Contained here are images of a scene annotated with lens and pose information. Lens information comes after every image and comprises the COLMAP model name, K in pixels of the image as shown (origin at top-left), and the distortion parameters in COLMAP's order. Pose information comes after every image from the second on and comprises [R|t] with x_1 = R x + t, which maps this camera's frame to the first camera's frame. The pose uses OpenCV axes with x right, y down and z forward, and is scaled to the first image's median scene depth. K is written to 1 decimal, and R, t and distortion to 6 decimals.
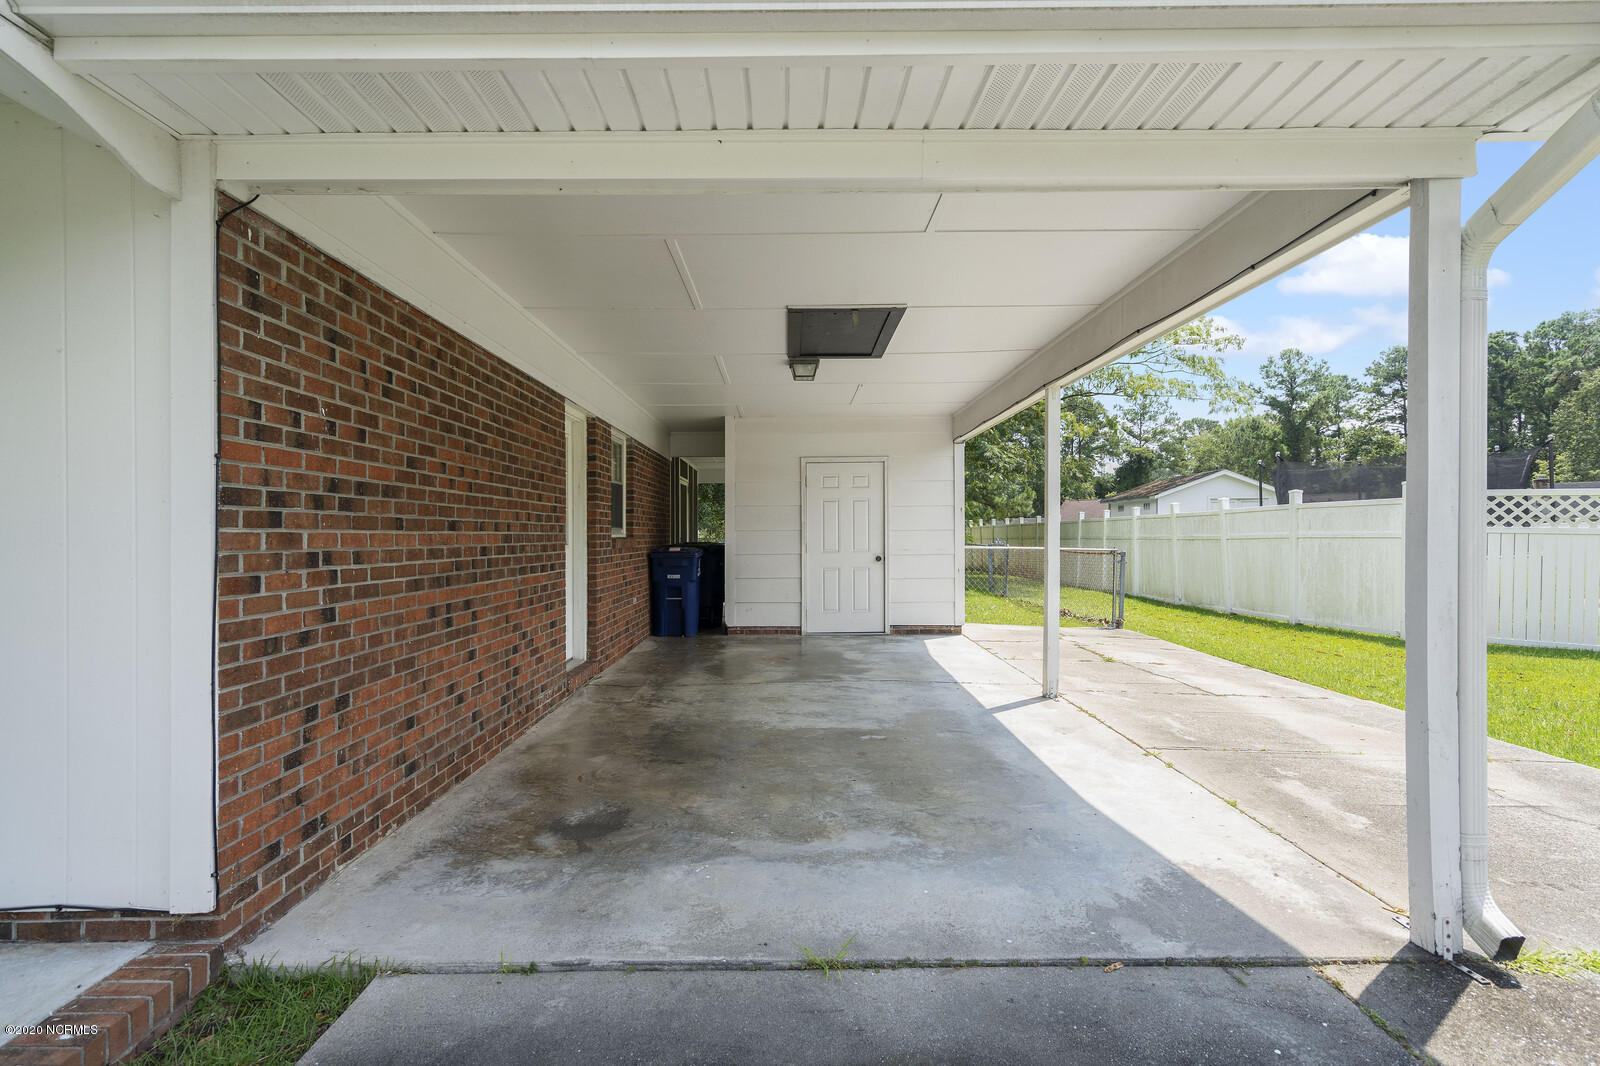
lens RADIAL K [[784.7, 0, 798.5], [0, 784.7, 536.5], [0, 0, 1]] dist [0.004707, -0.000160]
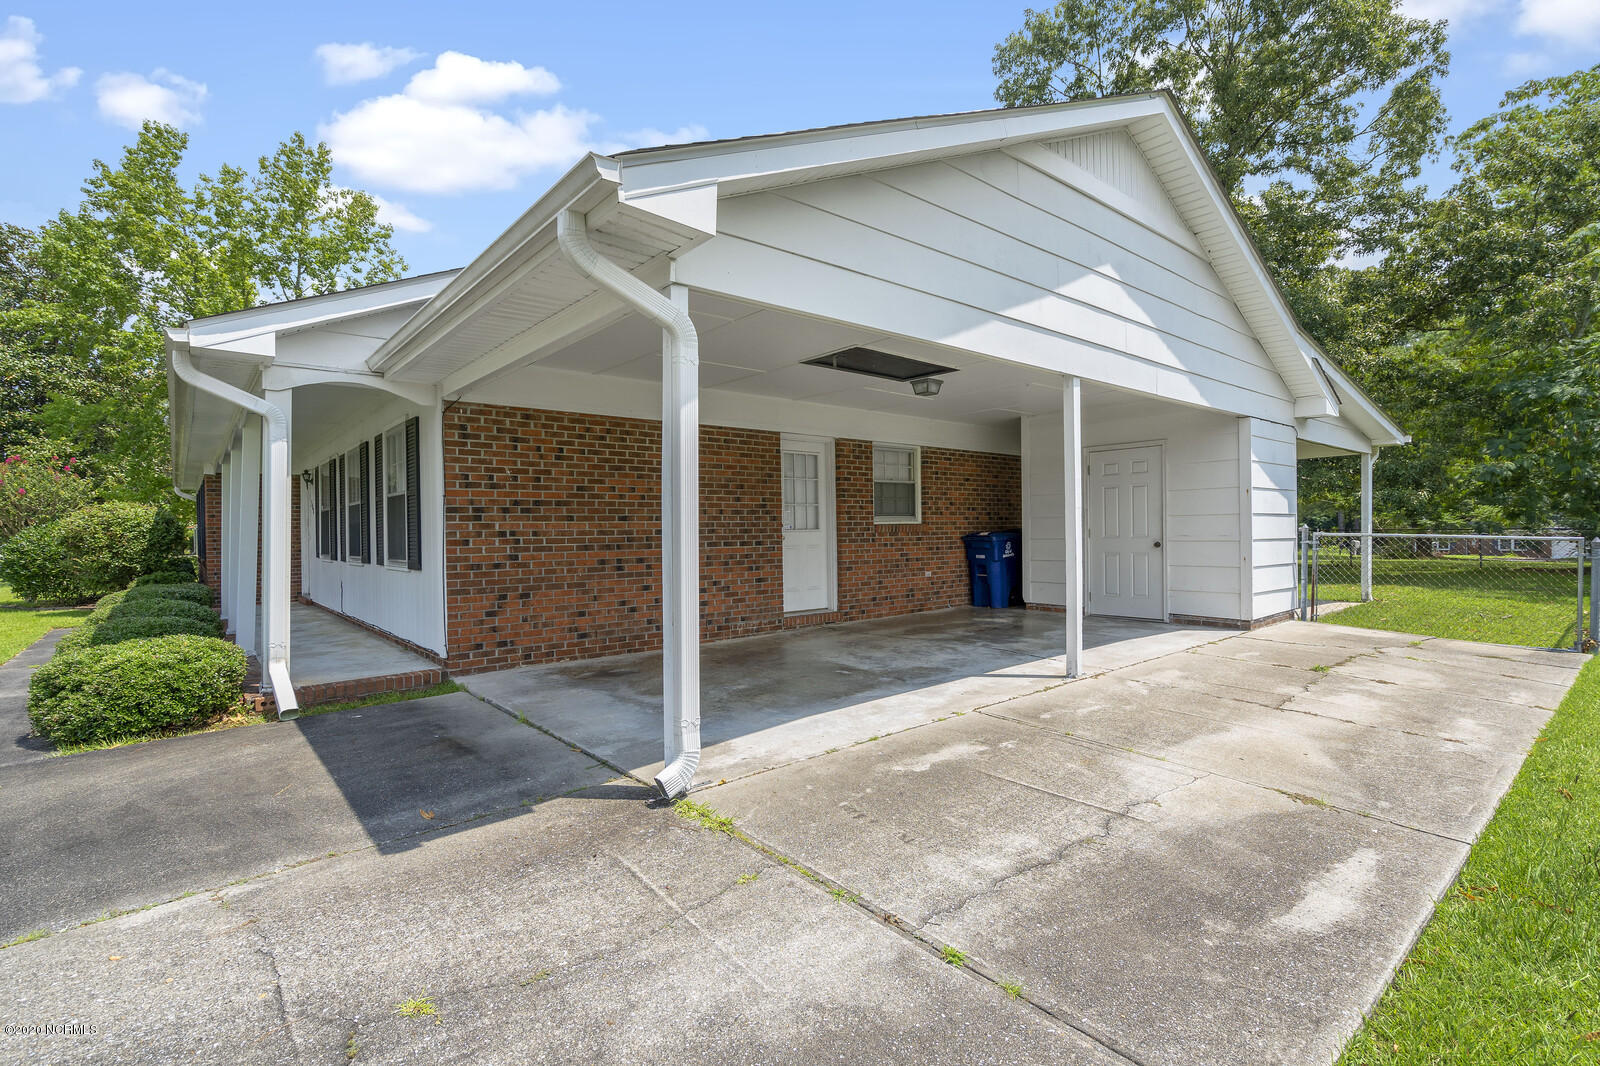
lens RADIAL K [[728.8, 0, 791.9], [0, 728.8, 534.3], [0, 0, 1]] dist [0.000117, 0.000406]
pose [[0.650264, 0.005505, -0.759688, 1.679076], [0.005273, 0.999917, 0.011760, 0.008344], [0.759690, -0.011653, 0.650181, 0.212337]]
